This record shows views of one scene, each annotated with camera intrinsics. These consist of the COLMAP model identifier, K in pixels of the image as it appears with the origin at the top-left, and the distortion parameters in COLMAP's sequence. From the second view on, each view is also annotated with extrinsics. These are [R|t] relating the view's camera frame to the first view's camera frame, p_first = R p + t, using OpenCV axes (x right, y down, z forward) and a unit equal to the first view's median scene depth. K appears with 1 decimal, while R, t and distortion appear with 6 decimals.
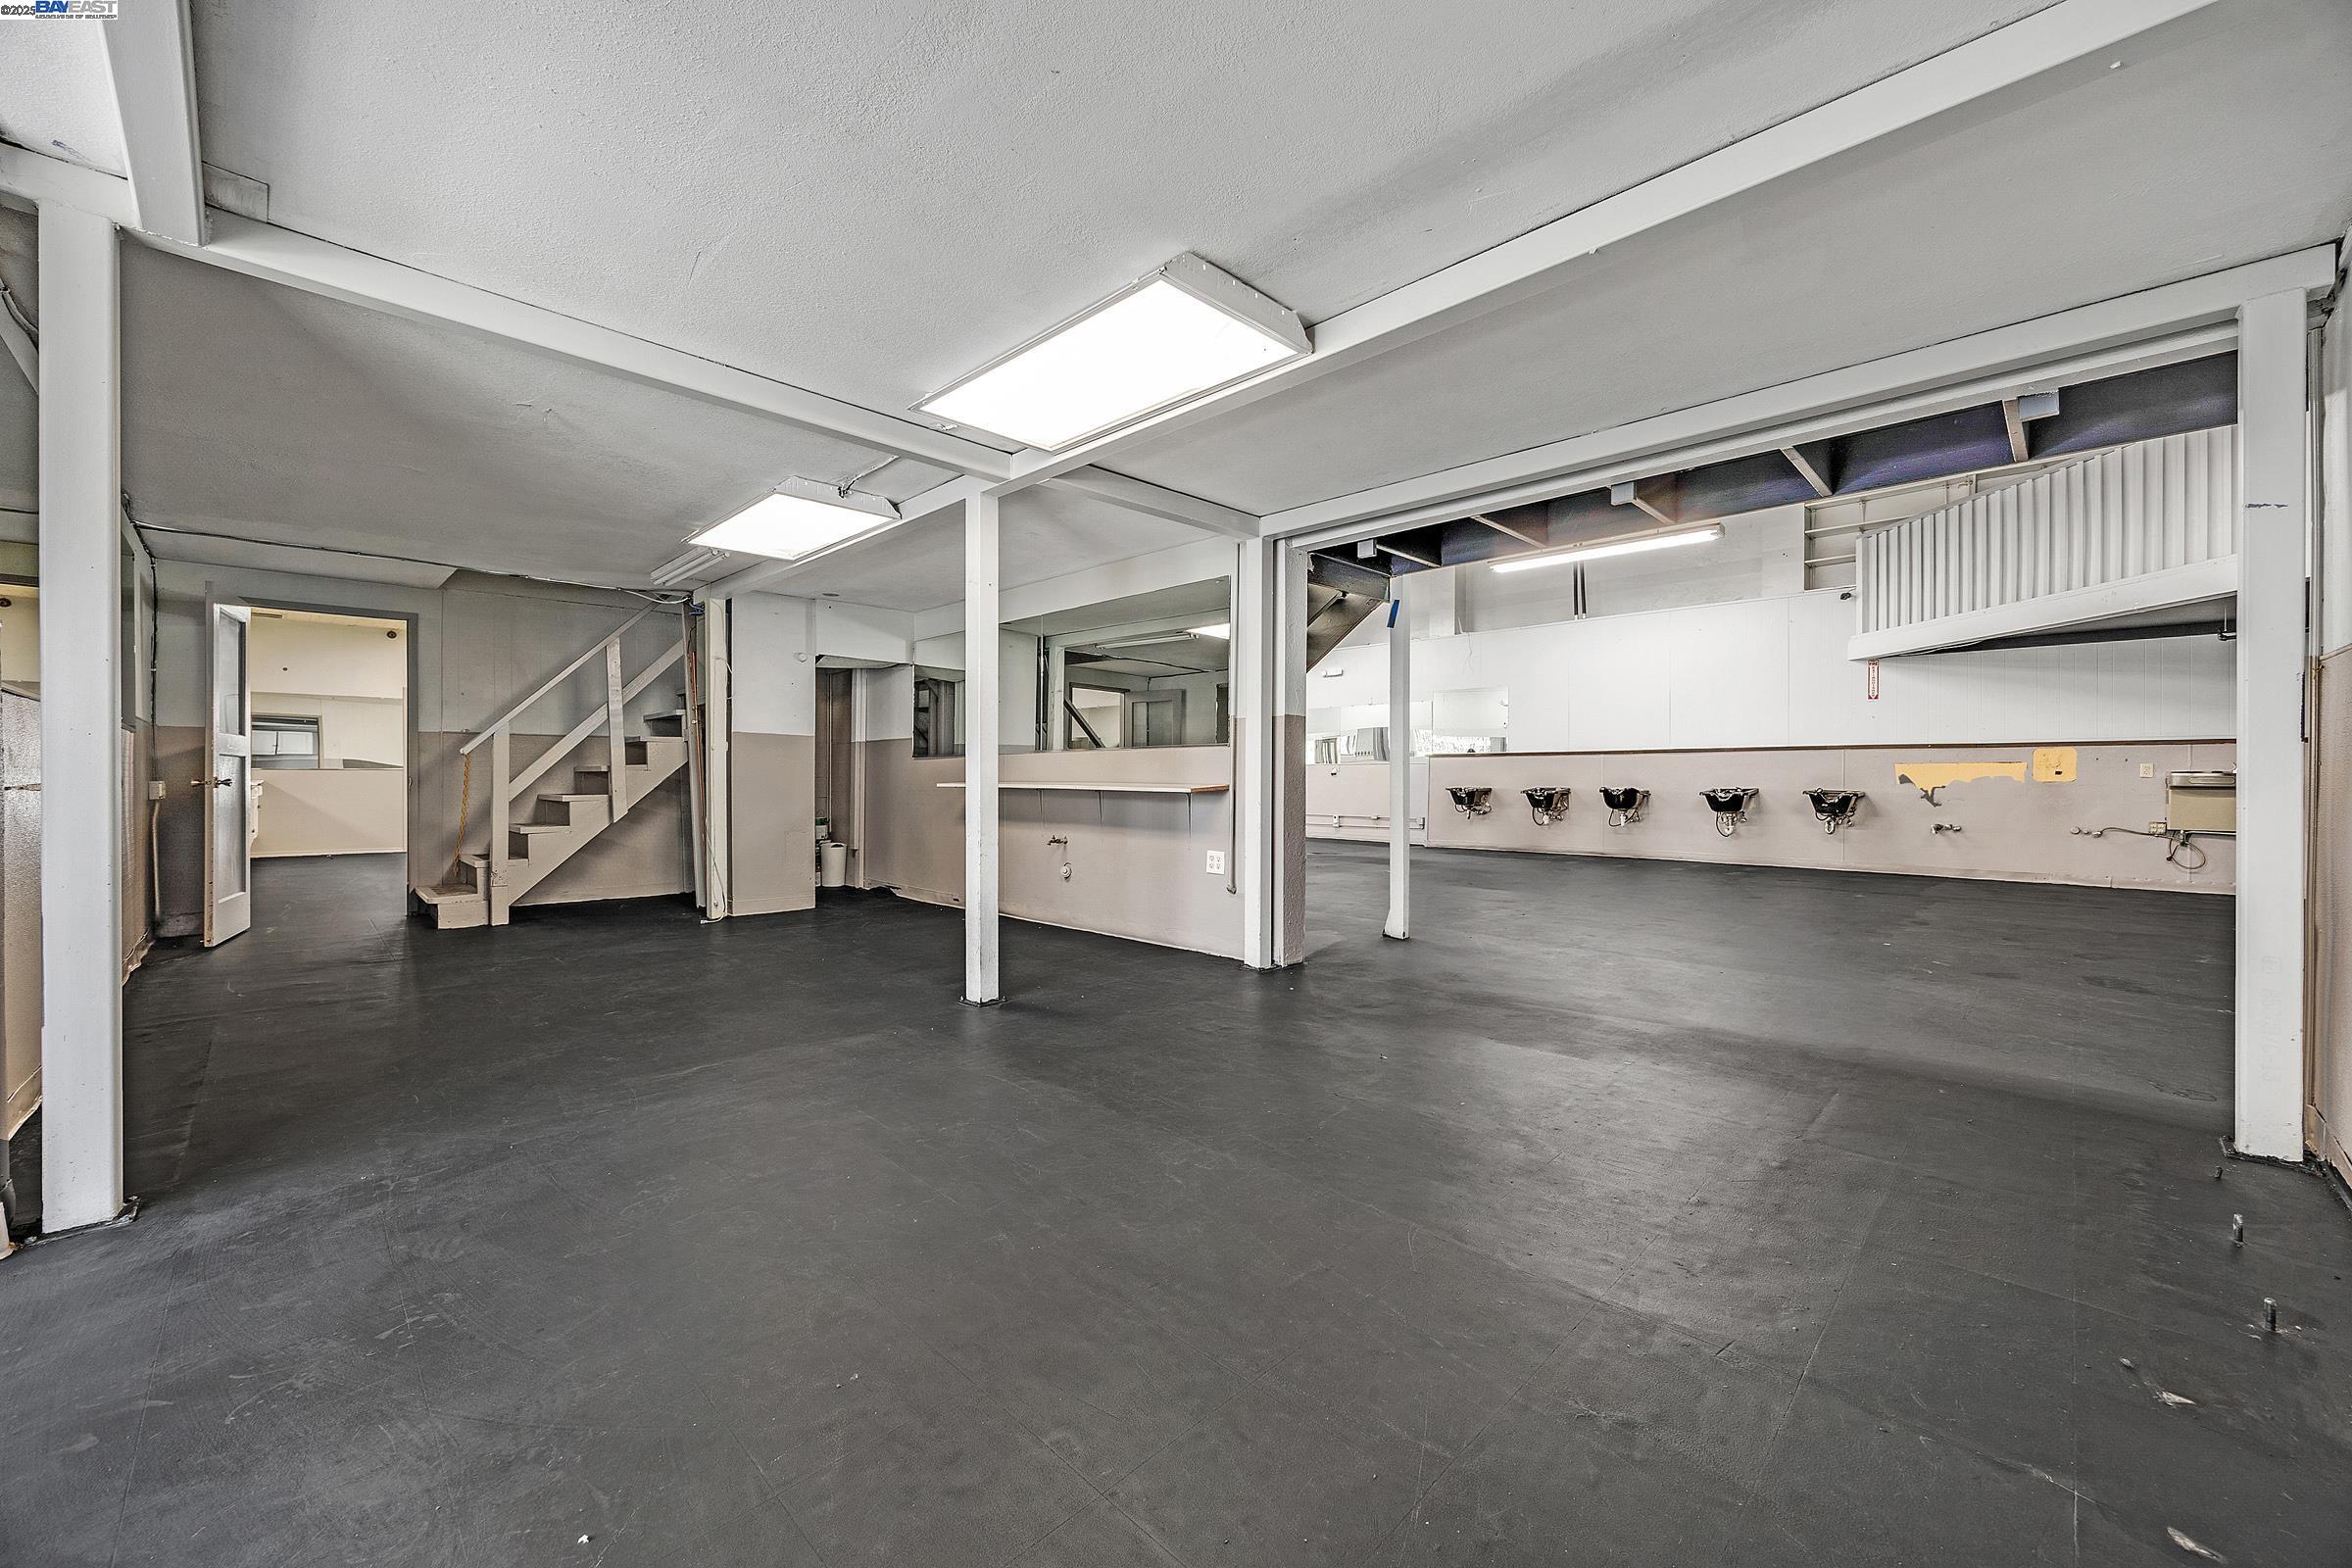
lens RADIAL K [[900.7, 0, 1180.3], [0, 900.7, 780.1], [0, 0, 1]] dist [-0.002649, -0.000164]
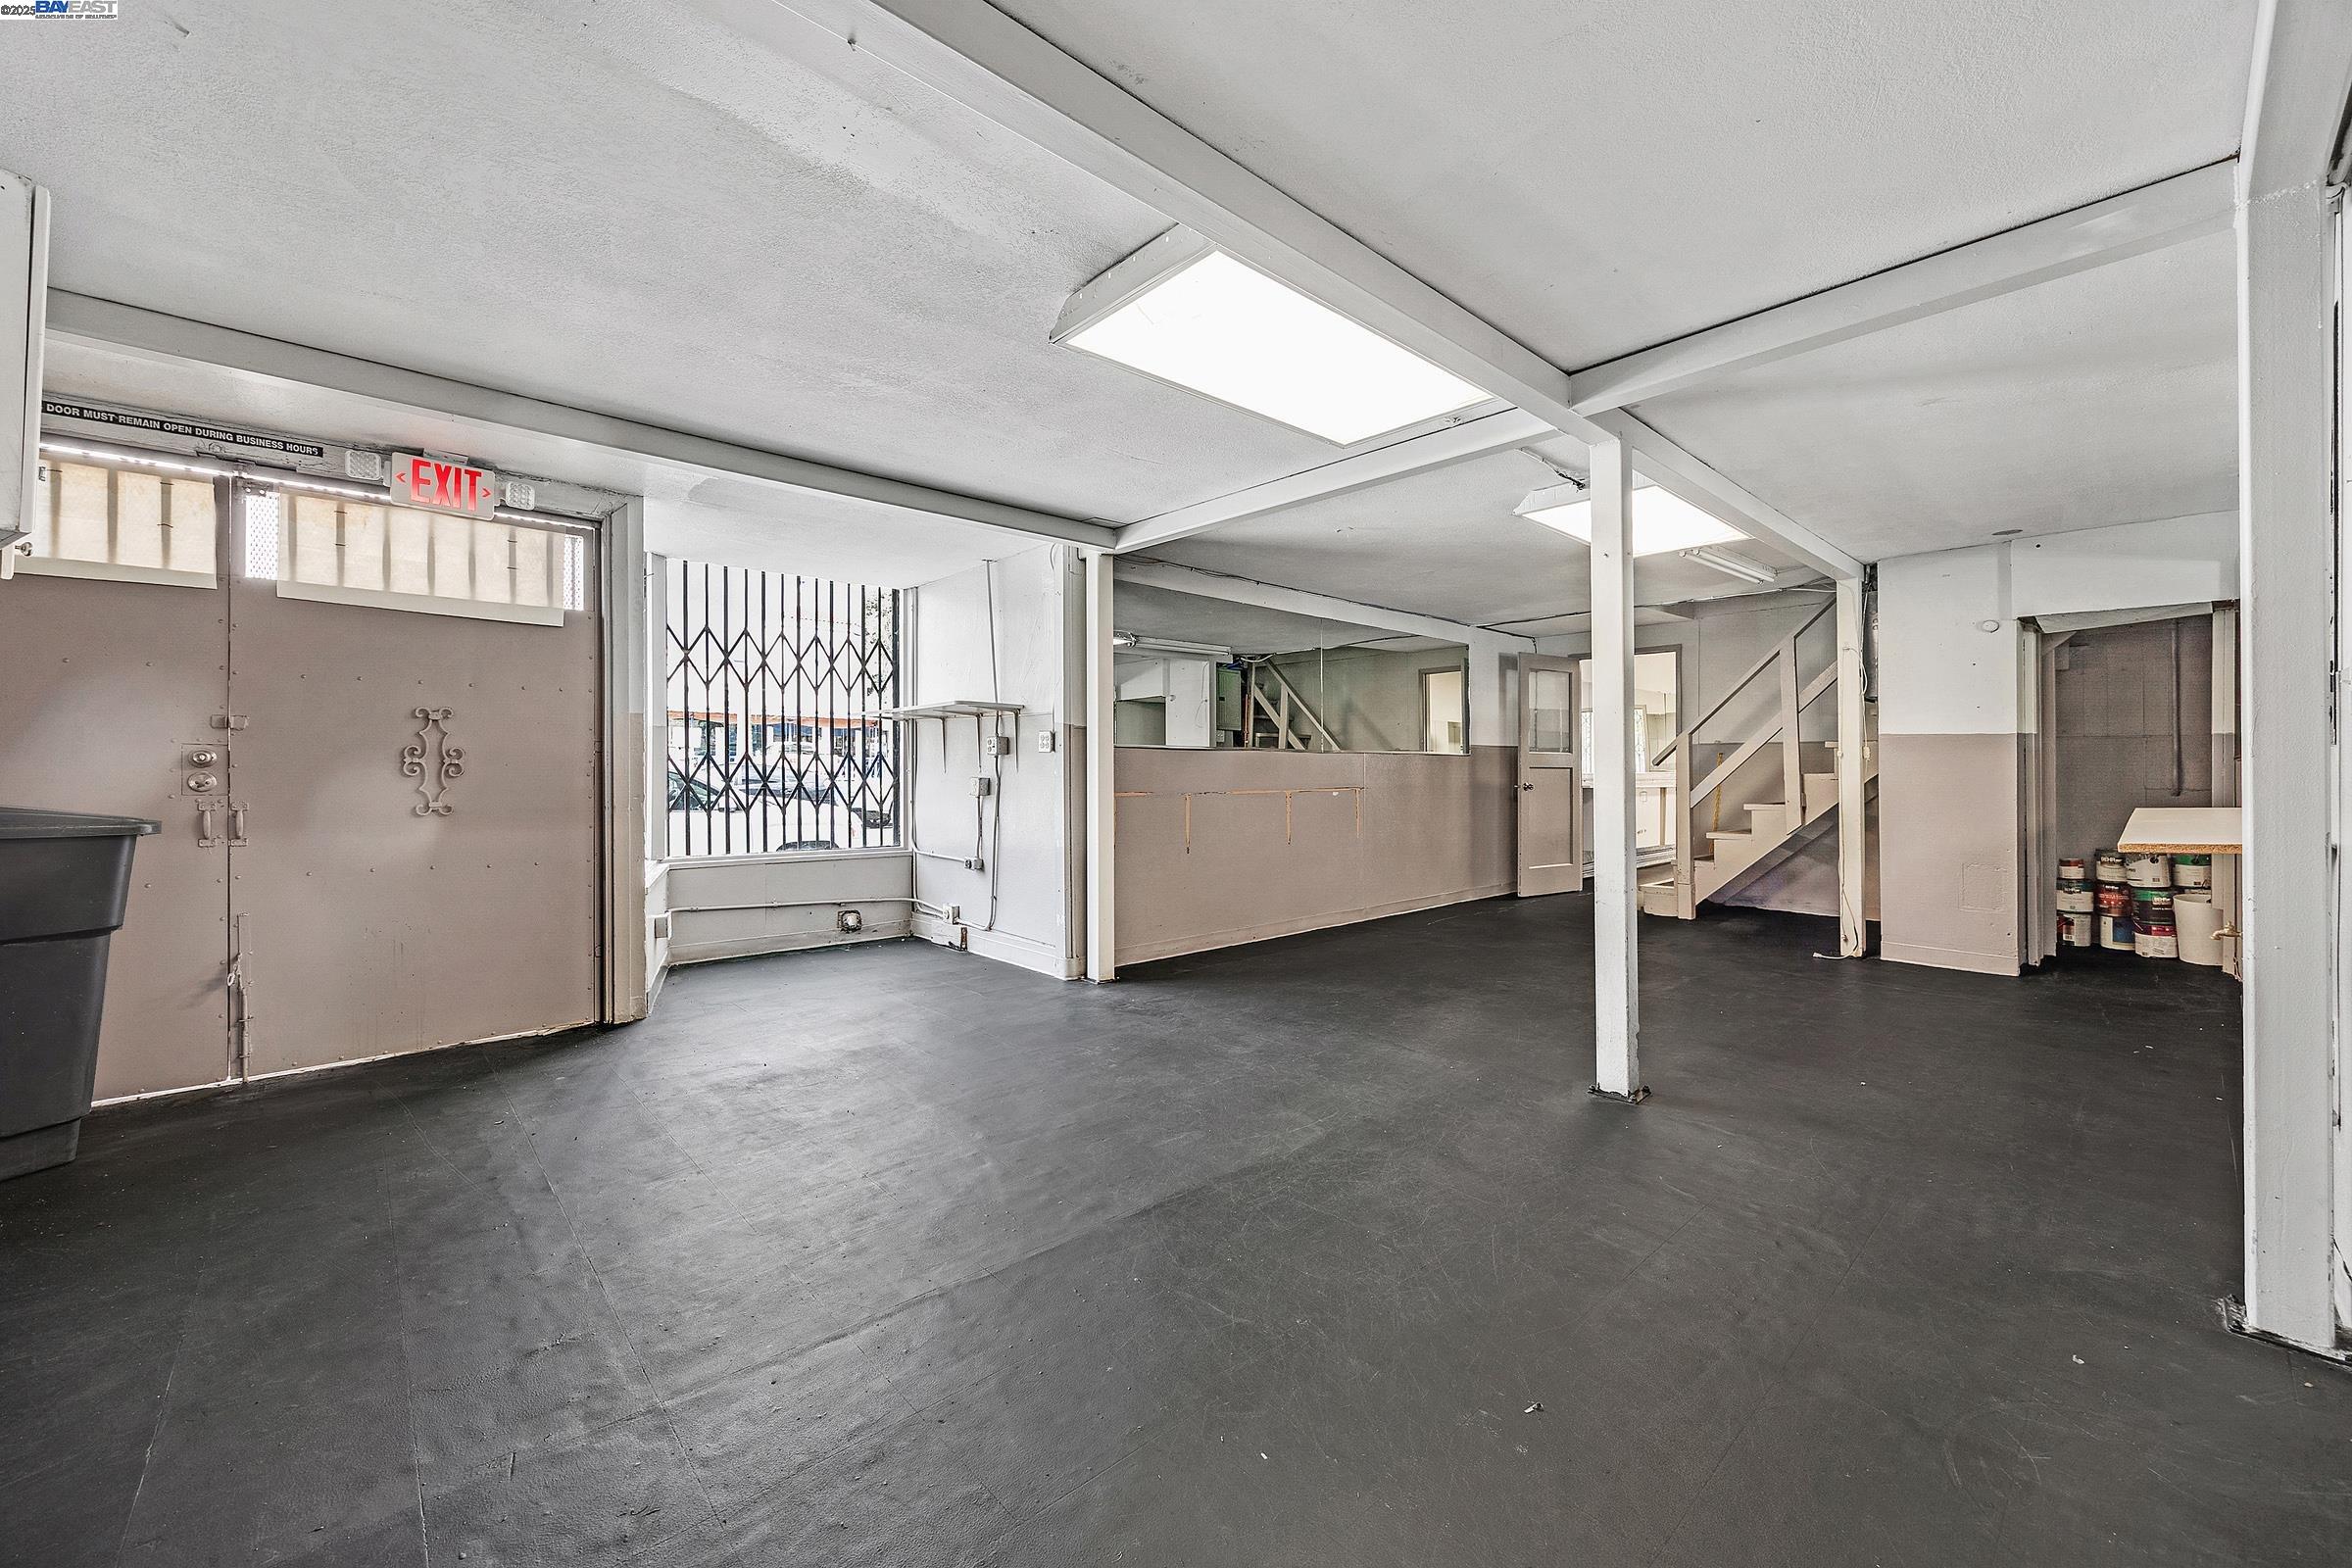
lens RADIAL K [[900.7, 0, 1180.3], [0, 900.7, 780.1], [0, 0, 1]] dist [-0.002649, -0.000164]
pose [[-0.041152, 0.010814, -0.999094, 0.612374], [-0.002685, 0.999937, 0.010933, -0.034355], [0.999149, 0.003132, -0.041121, 0.702421]]
